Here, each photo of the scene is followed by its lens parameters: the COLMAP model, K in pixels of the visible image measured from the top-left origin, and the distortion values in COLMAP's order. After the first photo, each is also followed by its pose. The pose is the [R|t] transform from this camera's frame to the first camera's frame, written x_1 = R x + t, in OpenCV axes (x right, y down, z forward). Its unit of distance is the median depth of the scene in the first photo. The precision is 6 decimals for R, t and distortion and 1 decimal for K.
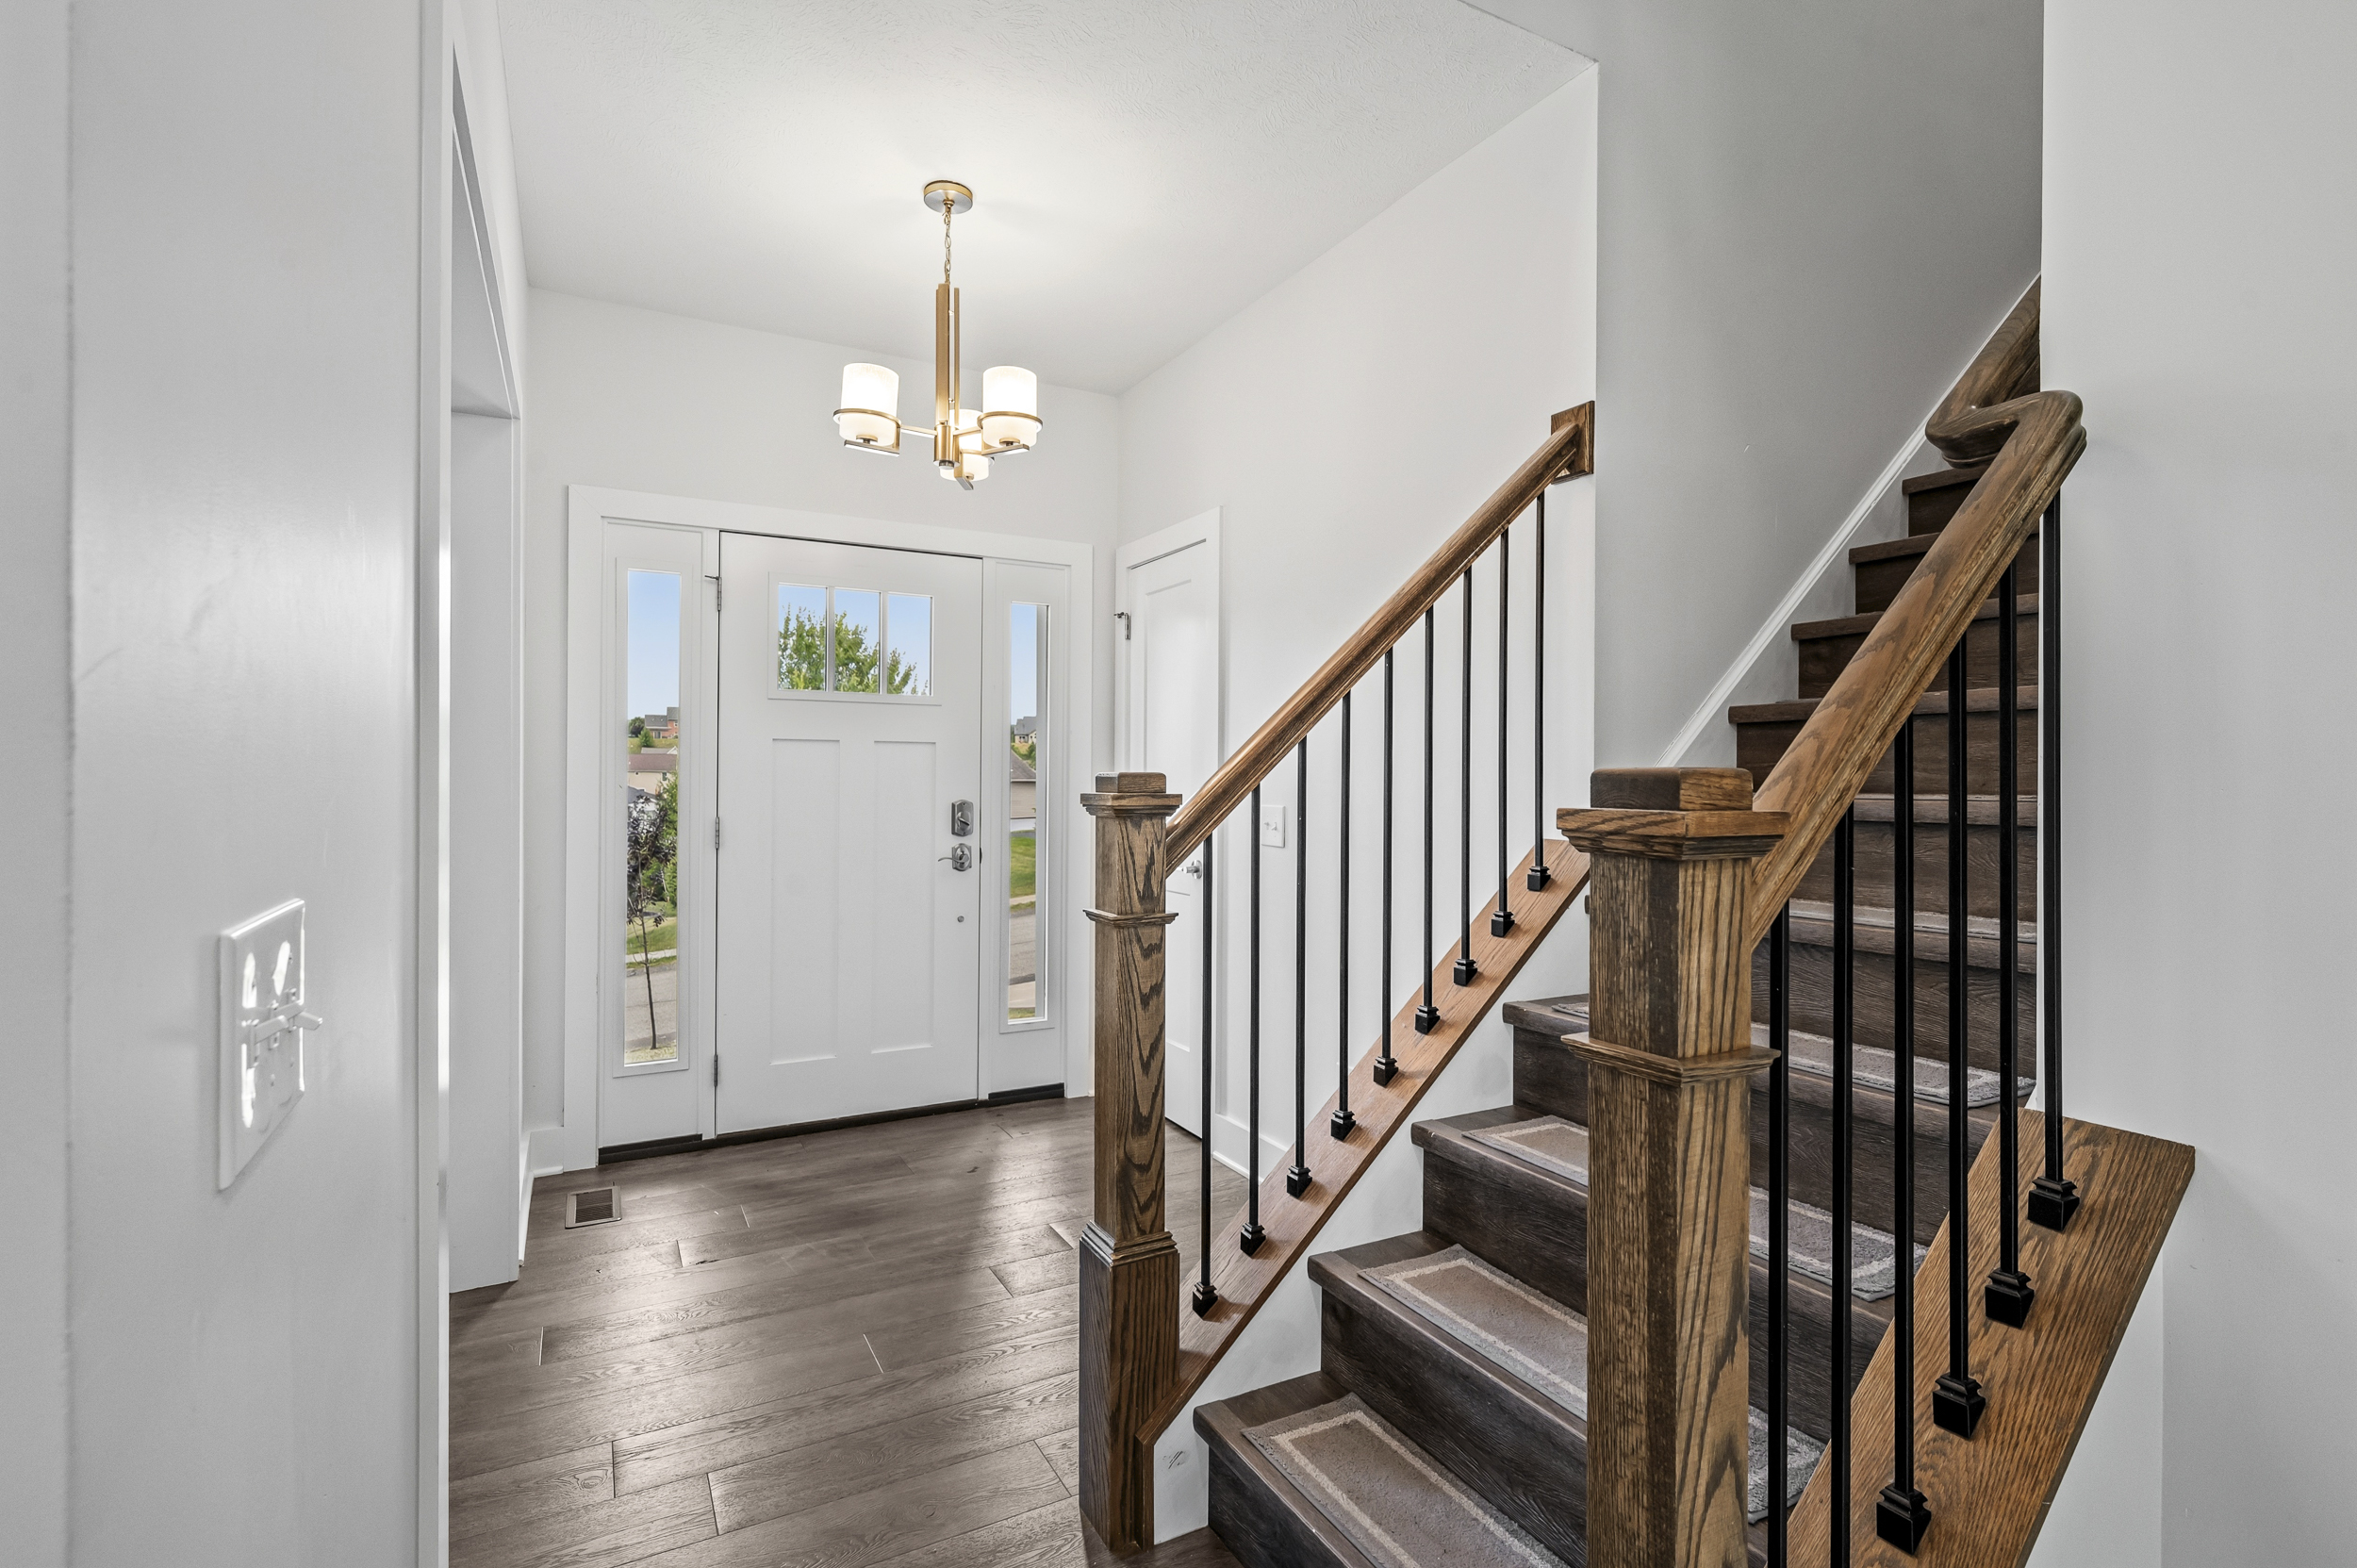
lens RADIAL K [[1076.4, 0, 1178.9], [0, 1076.4, 774.4], [0, 0, 1]] dist [0.002245, 0.000968]
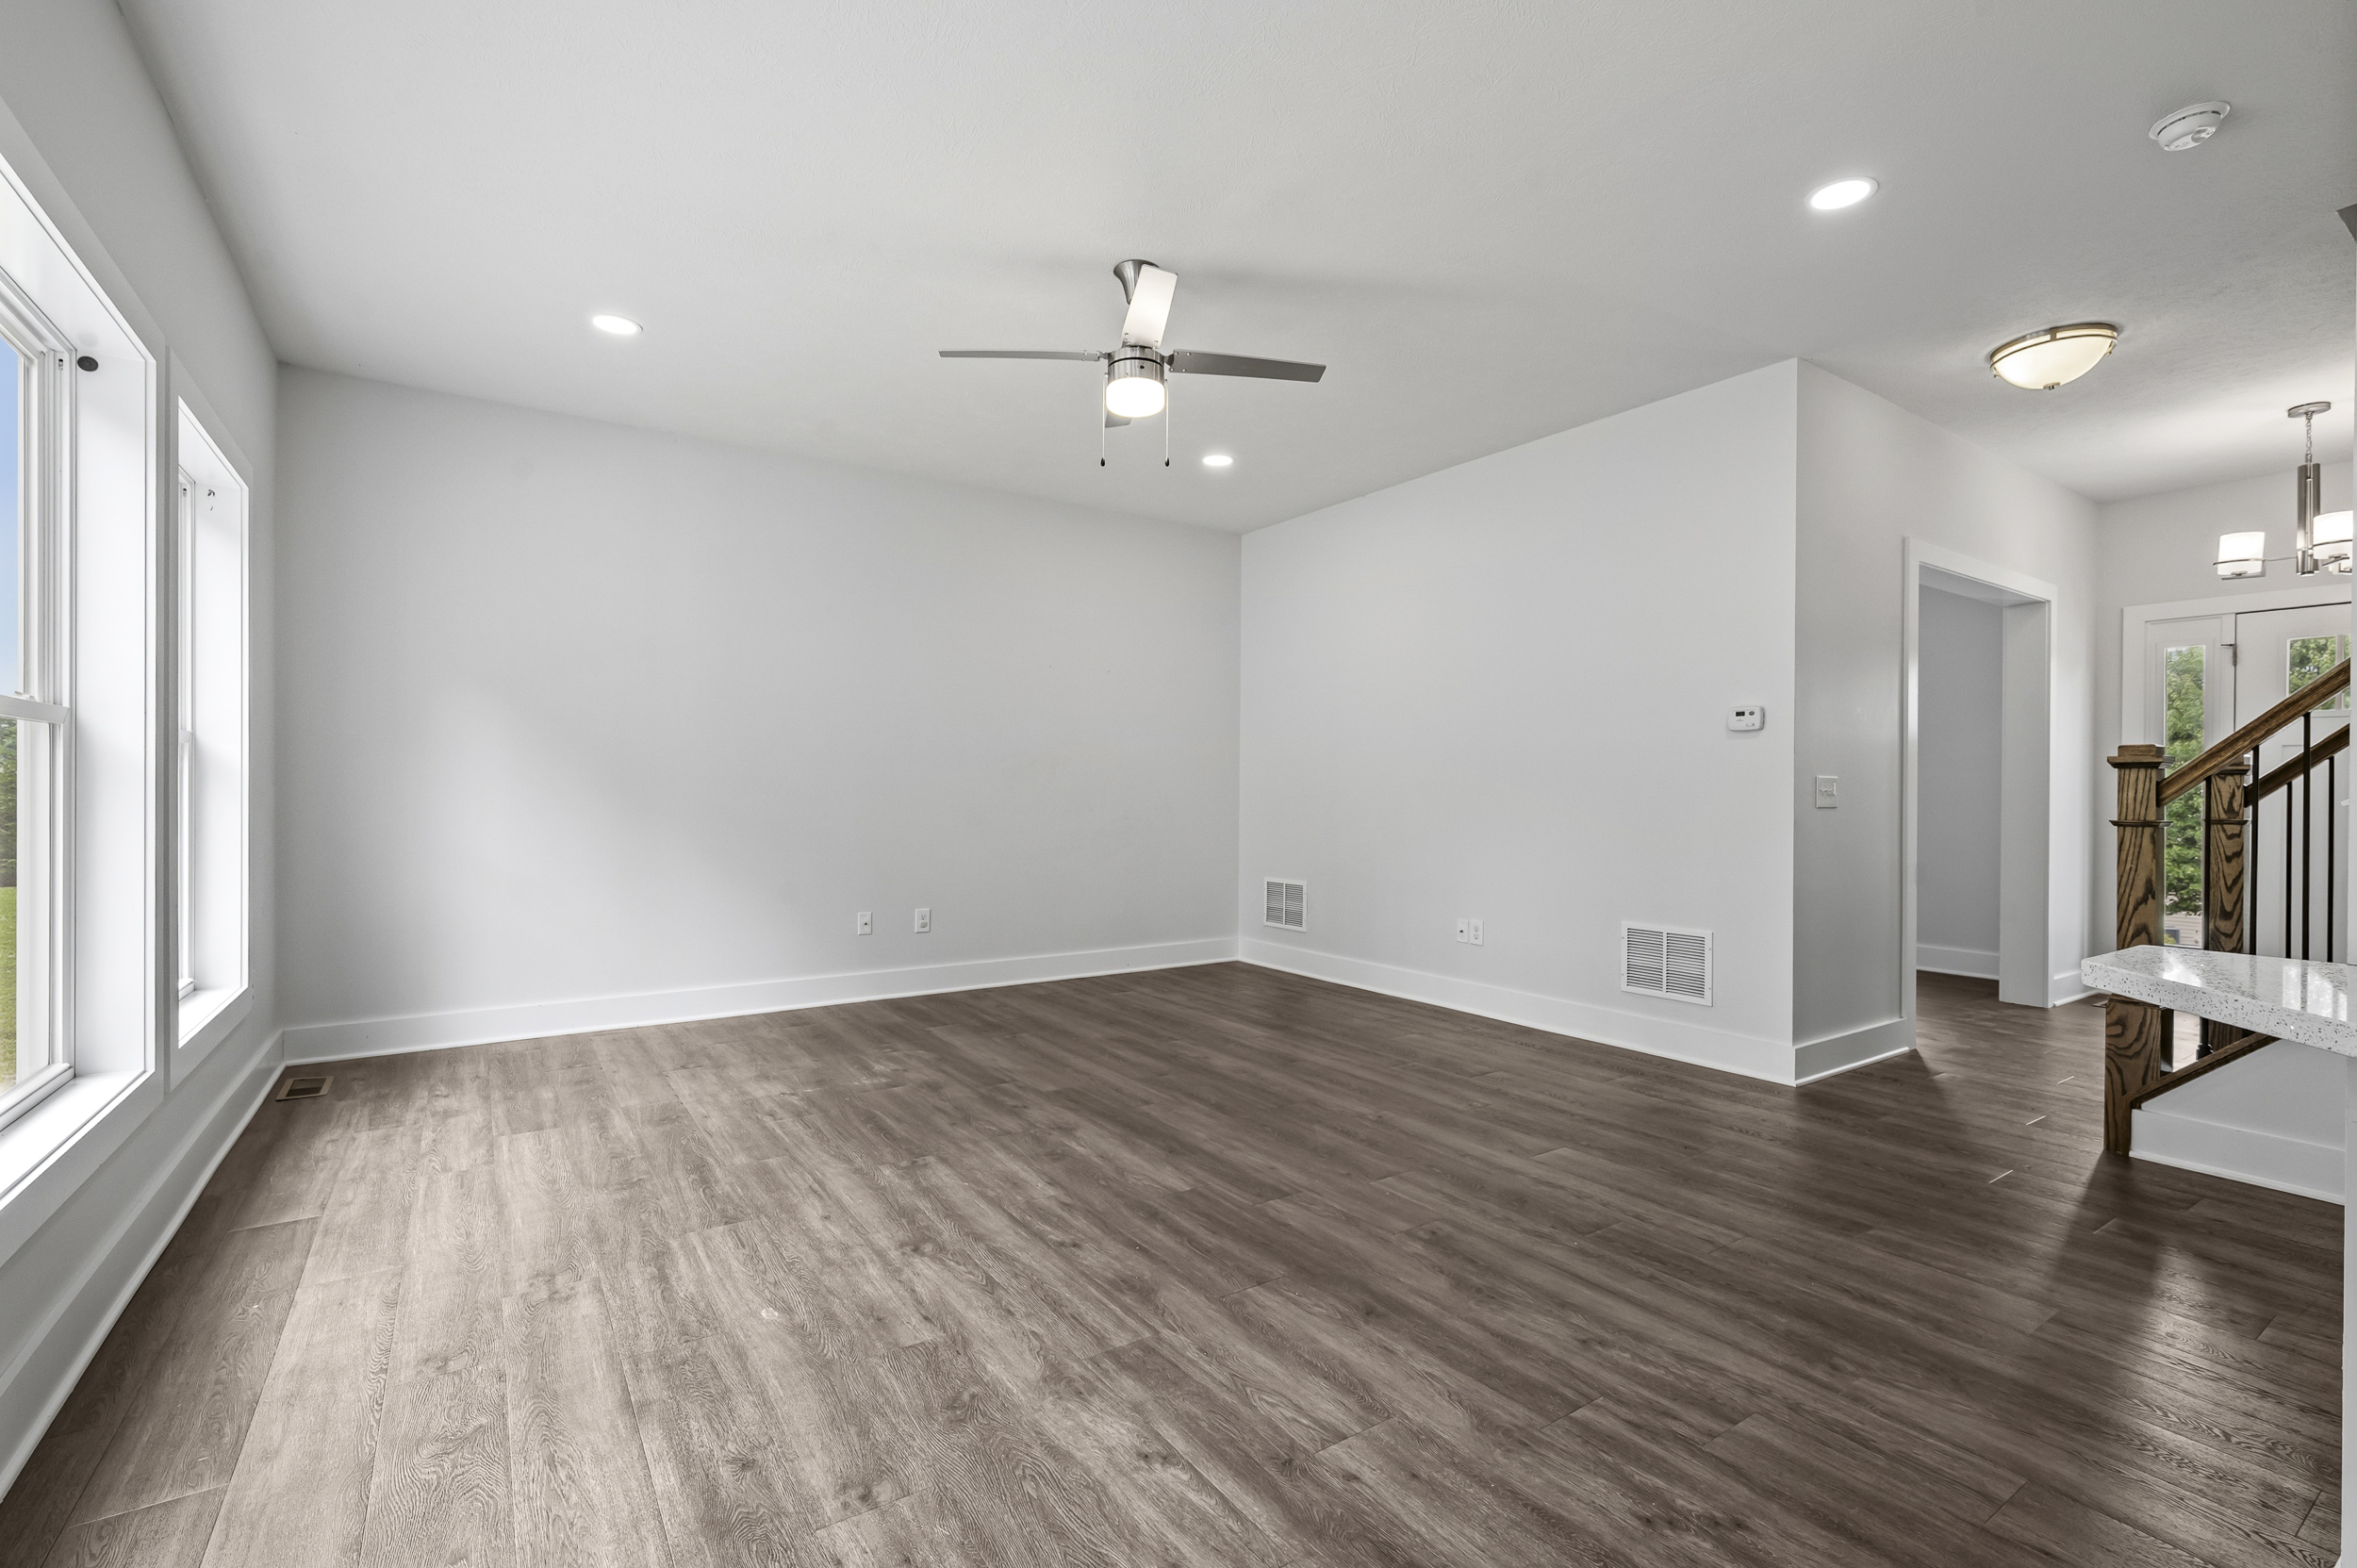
lens RADIAL K [[1048.8, 0, 1176.8], [0, 1048.8, 791.9], [0, 0, 1]] dist [-0.003006, -0.000838]
pose [[0.096920, -0.005730, -0.995276, 1.880185], [-0.007990, 0.999947, -0.006535, 0.104617], [0.995260, 0.008586, 0.096869, -1.342860]]
